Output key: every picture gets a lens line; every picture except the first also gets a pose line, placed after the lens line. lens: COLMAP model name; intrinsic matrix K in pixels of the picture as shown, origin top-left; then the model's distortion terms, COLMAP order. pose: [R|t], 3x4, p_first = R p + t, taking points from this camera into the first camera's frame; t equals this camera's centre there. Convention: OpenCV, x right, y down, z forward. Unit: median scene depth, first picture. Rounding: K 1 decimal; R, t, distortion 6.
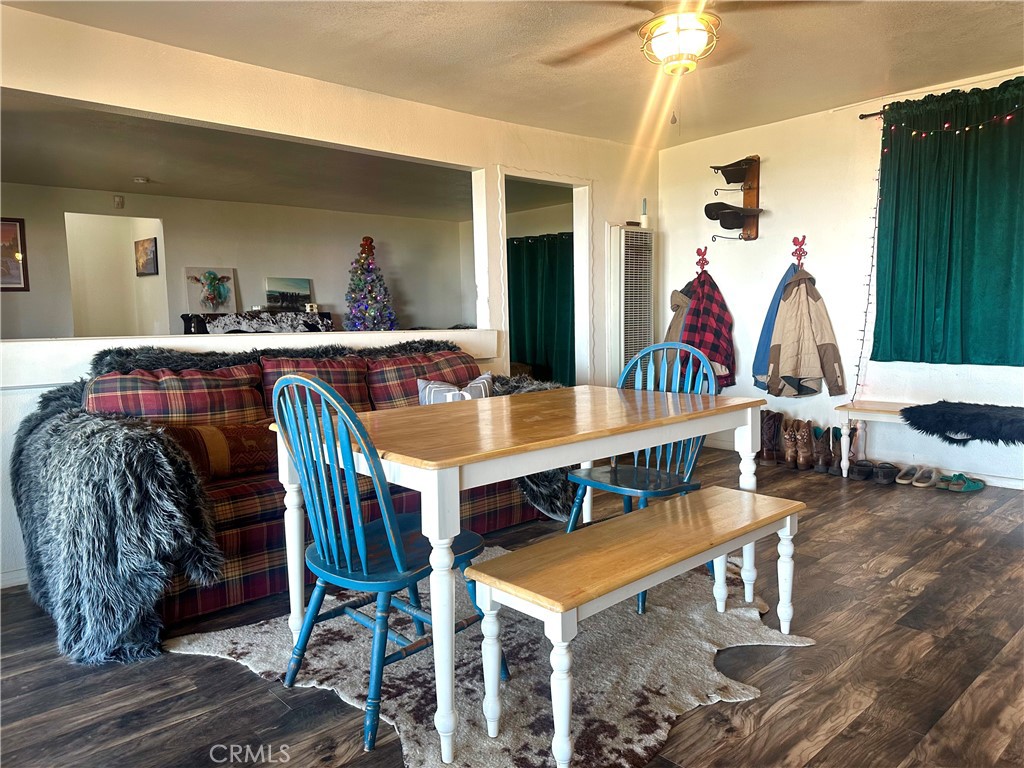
lens RADIAL K [[723.8, 0, 512.8], [0, 723.8, 387.6], [0, 0, 1]] dist [0.022214, -0.028172]
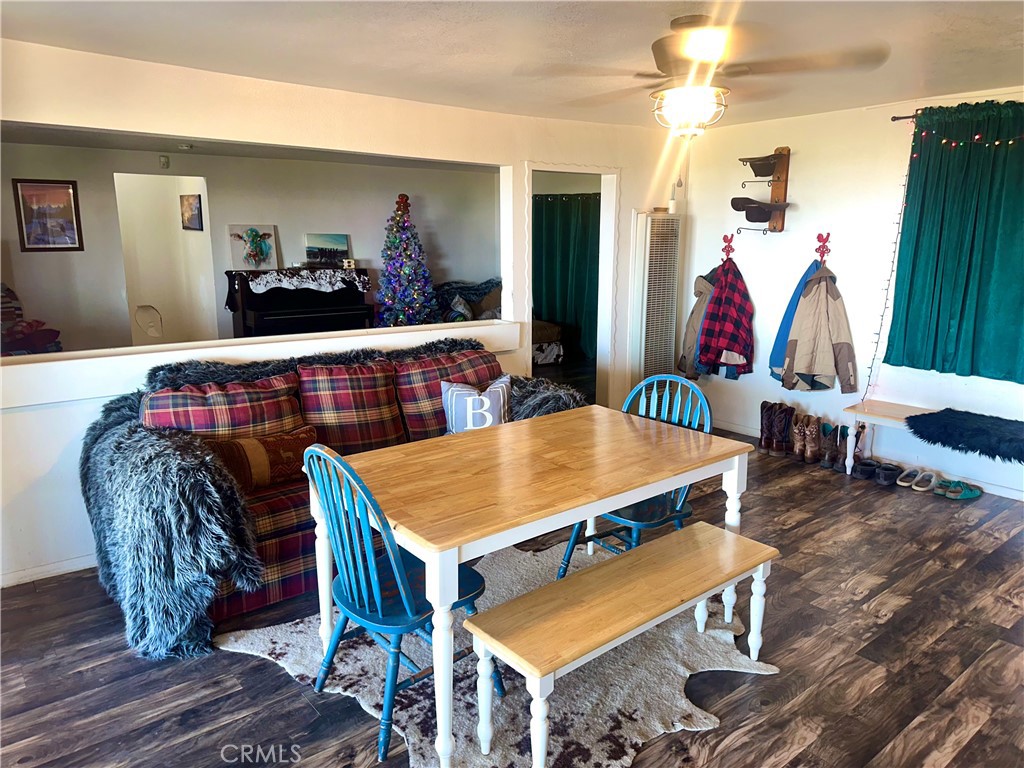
lens RADIAL K [[723.8, 0, 513.9], [0, 723.8, 383.5], [0, 0, 1]] dist [0.022214, -0.028172]
pose [[0.998160, 0.032778, -0.051012, 0.038813], [-0.027003, 0.993560, 0.110044, -0.164192], [0.054291, -0.108464, 0.992617, -0.074818]]
